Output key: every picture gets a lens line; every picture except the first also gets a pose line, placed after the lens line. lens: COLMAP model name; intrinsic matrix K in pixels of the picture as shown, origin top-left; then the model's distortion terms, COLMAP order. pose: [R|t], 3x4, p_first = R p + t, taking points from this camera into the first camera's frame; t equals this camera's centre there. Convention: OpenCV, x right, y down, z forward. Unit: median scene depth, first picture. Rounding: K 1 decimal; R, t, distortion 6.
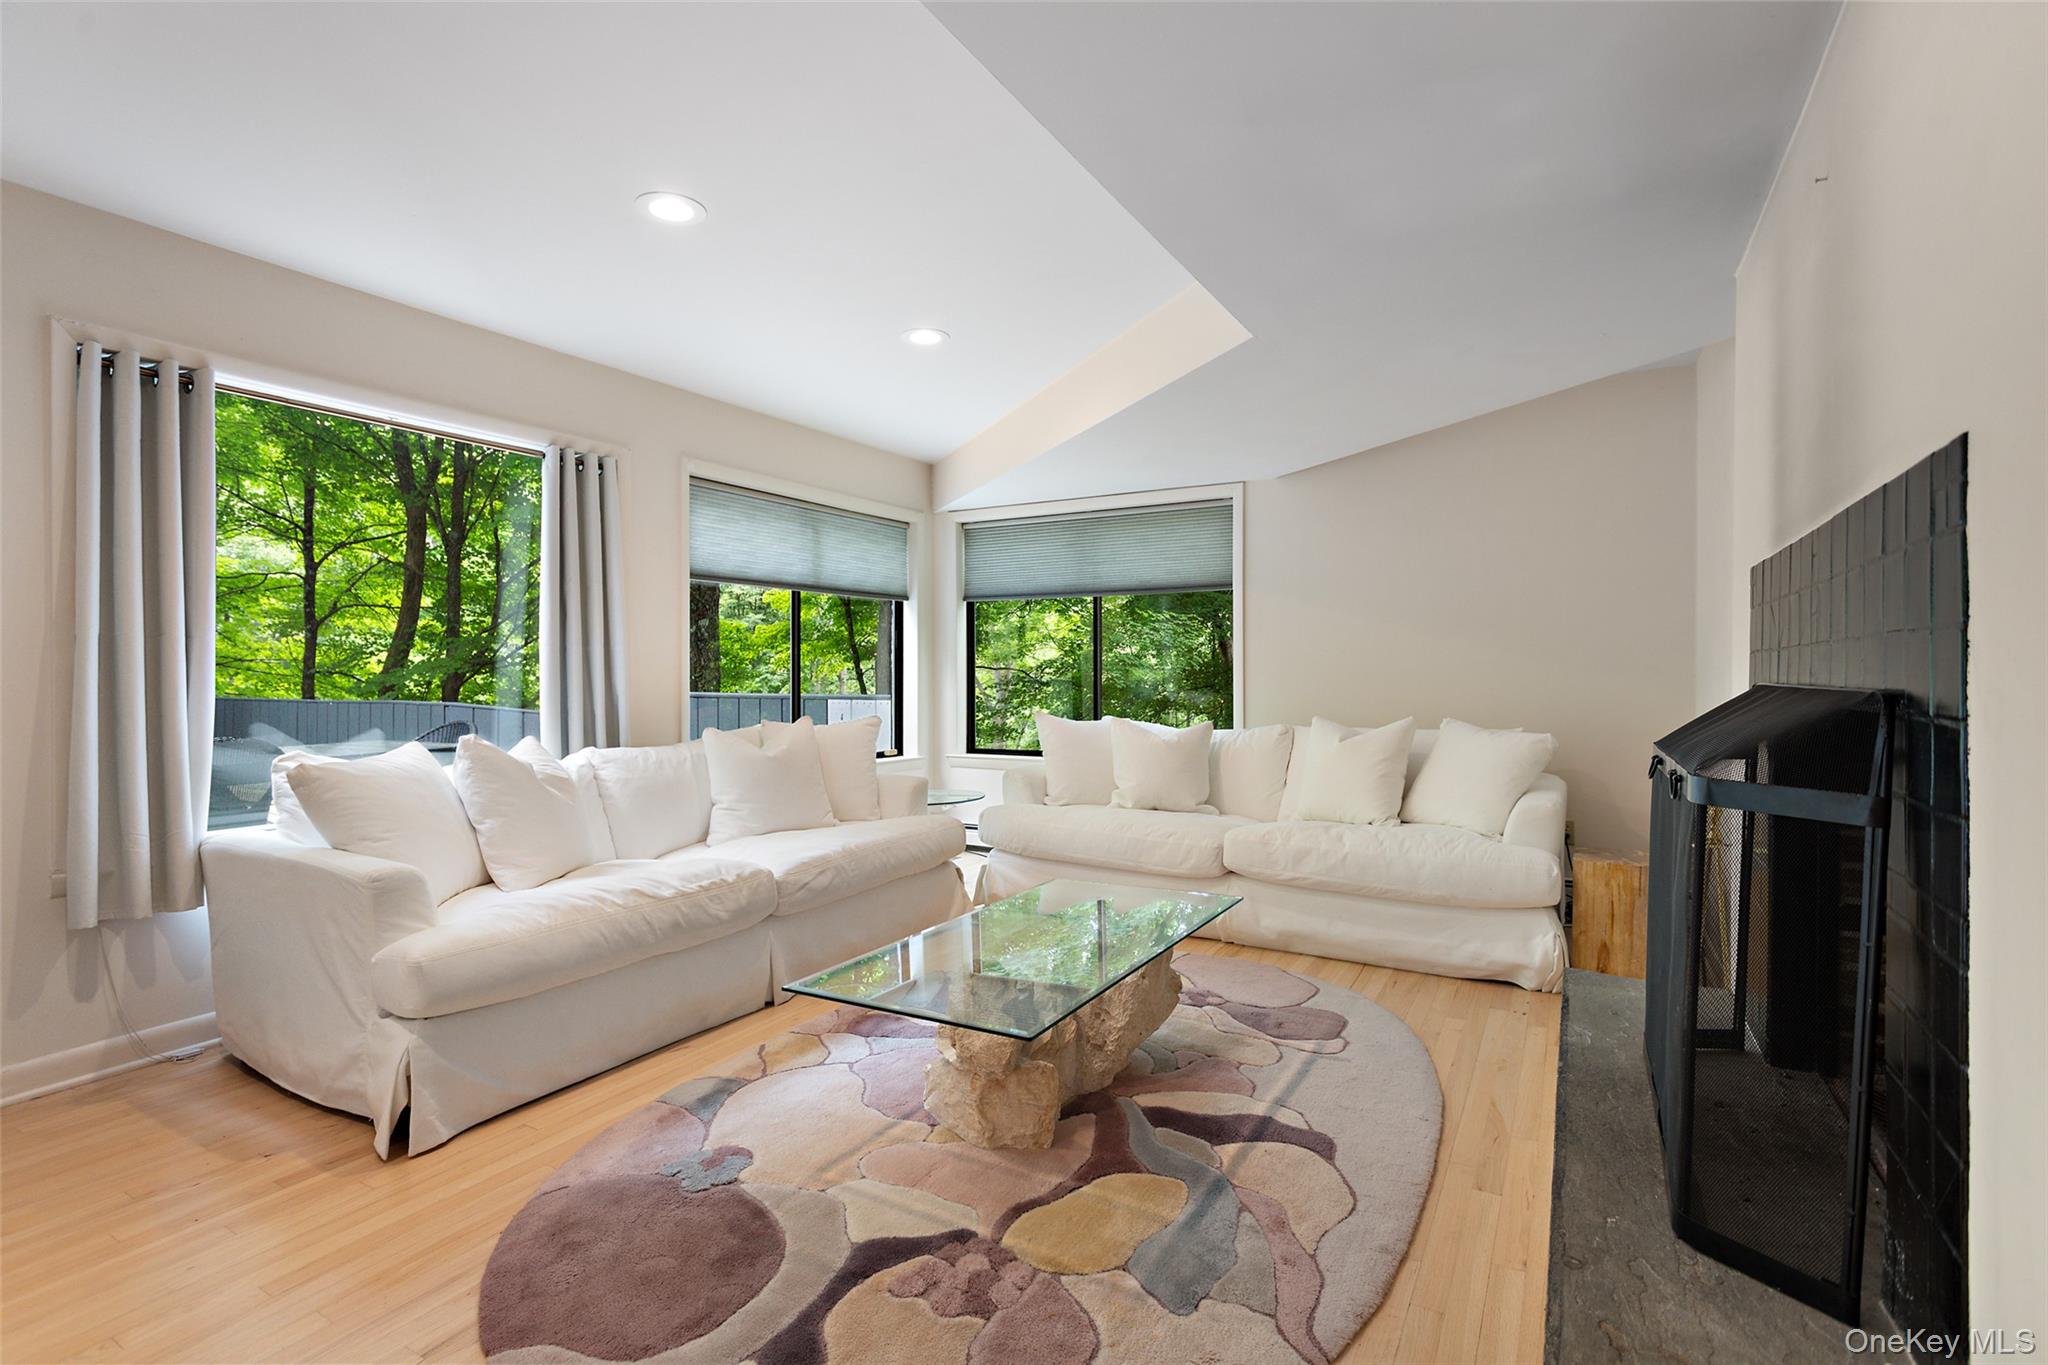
lens RADIAL K [[963.8, 0, 1015.6], [0, 963.8, 678.9], [0, 0, 1]] dist [-0.003300, 0.000098]
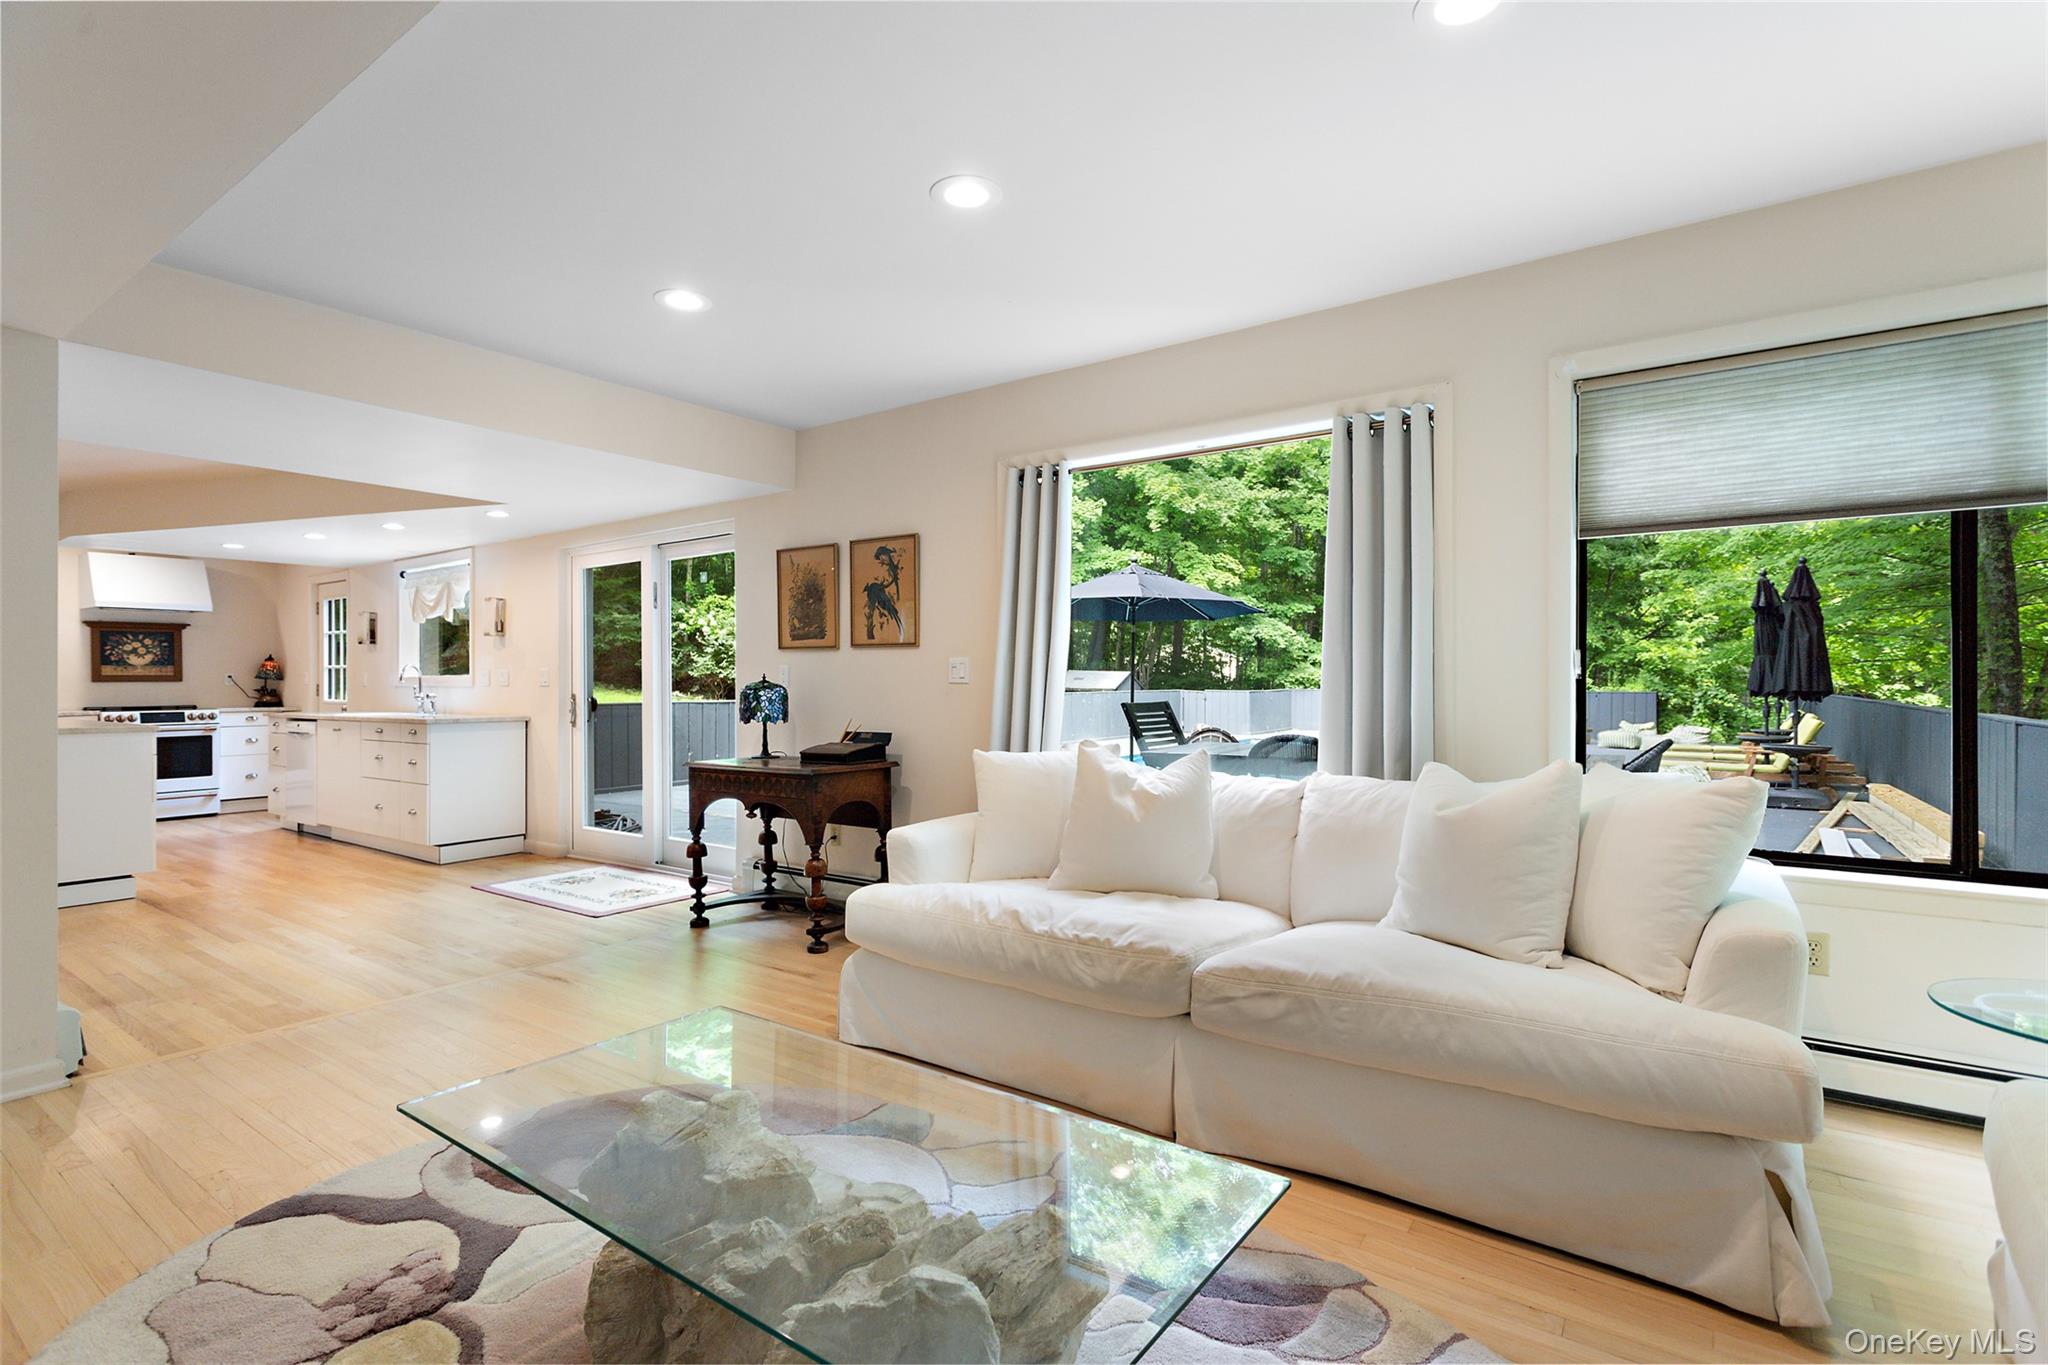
lens RADIAL K [[963.8, 0, 1022.8], [0, 963.8, 681.7], [0, 0, 1]] dist [-0.003300, 0.000098]
pose [[-0.086730, 0.006827, -0.996208, 0.456543], [-0.001809, 0.999974, 0.007011, -0.012696], [0.996230, 0.002410, -0.086716, 0.896320]]
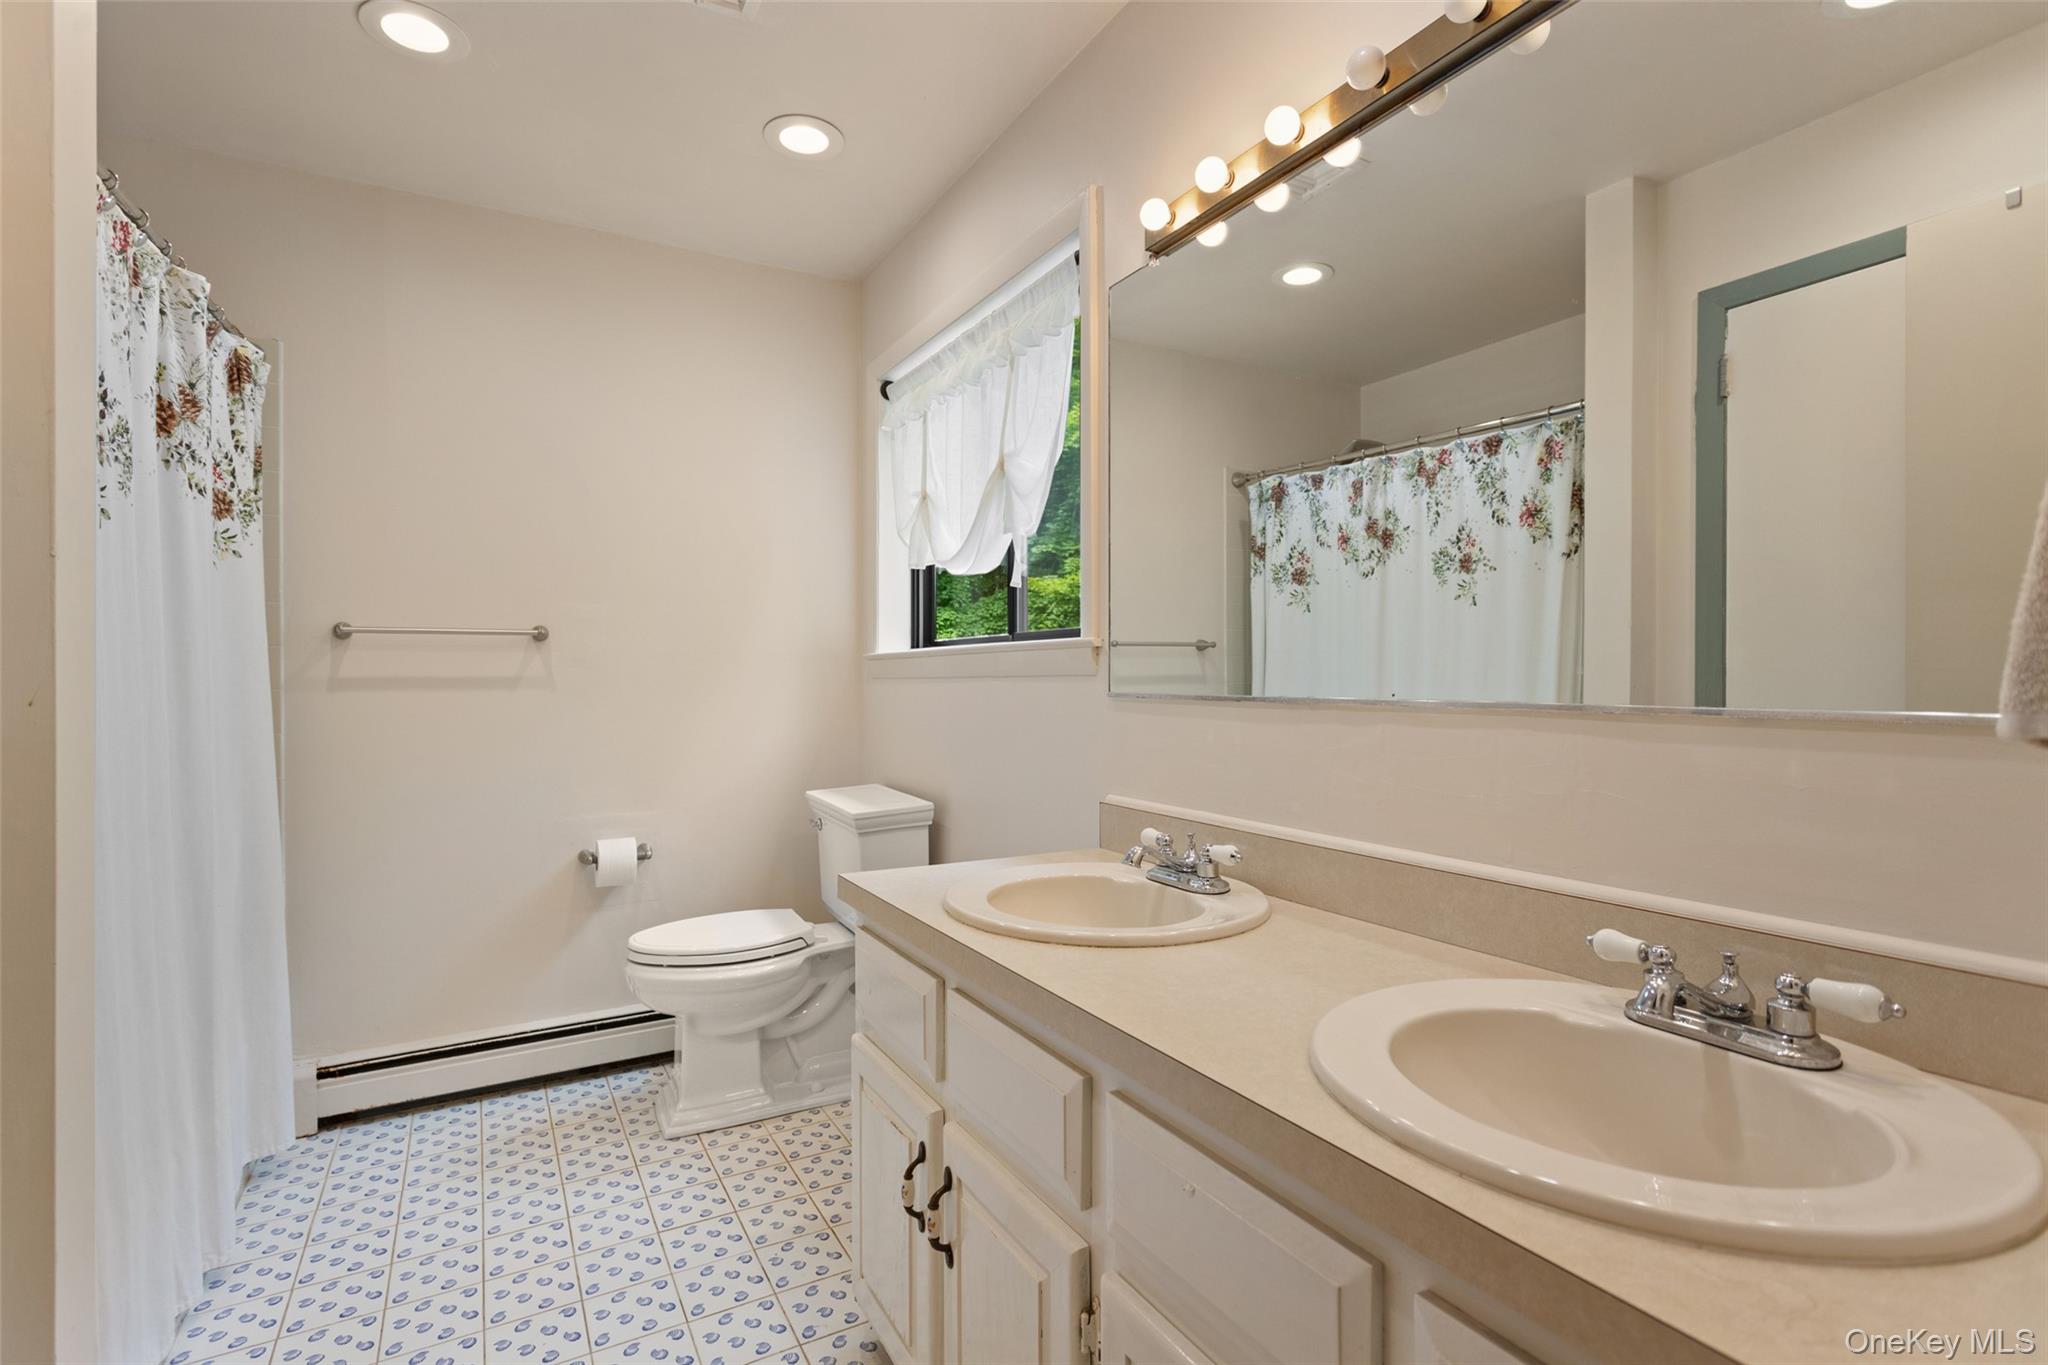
lens RADIAL K [[963.8, 0, 1016.6], [0, 963.8, 673.8], [0, 0, 1]] dist [-0.003300, 0.000098]
pose [[-0.504725, 0.004031, -0.863271, -0.925159], [-0.012866, 0.999843, 0.012191, 0.010749], [0.863184, 0.017260, -0.504594, -0.164133]]
